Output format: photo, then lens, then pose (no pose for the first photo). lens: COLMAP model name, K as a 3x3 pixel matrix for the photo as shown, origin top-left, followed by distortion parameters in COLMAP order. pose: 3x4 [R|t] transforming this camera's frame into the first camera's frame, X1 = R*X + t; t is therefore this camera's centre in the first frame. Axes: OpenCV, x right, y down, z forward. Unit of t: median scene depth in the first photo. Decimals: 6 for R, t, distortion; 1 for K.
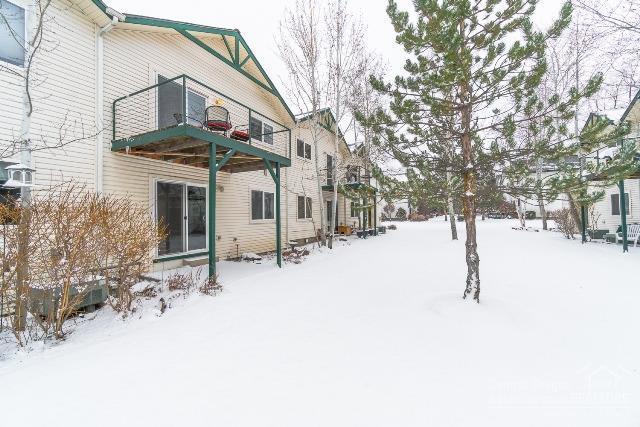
lens RADIAL K [[283.2, 0, 321.0], [0, 283.2, 212.5], [0, 0, 1]] dist [0.000087, -0.000074]
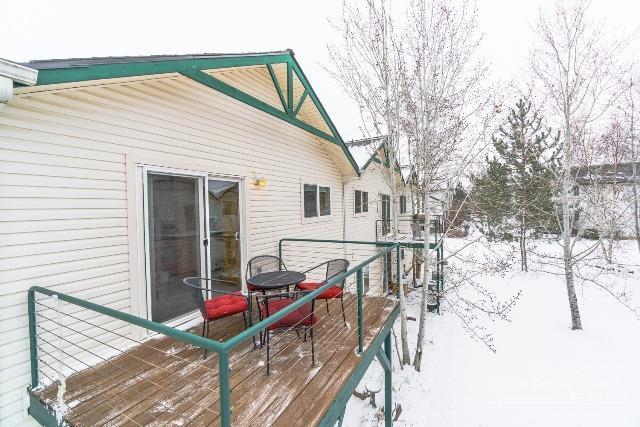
lens RADIAL K [[274.3, 0, 320.0], [0, 274.3, 213.5], [0, 0, 1]] dist [-0.000721, -0.000118]
pose [[0.999065, 0.000031, -0.043230, -0.207793], [0.001902, 0.998999, 0.044689, -0.334619], [0.043188, -0.044730, 0.998065, 0.425220]]
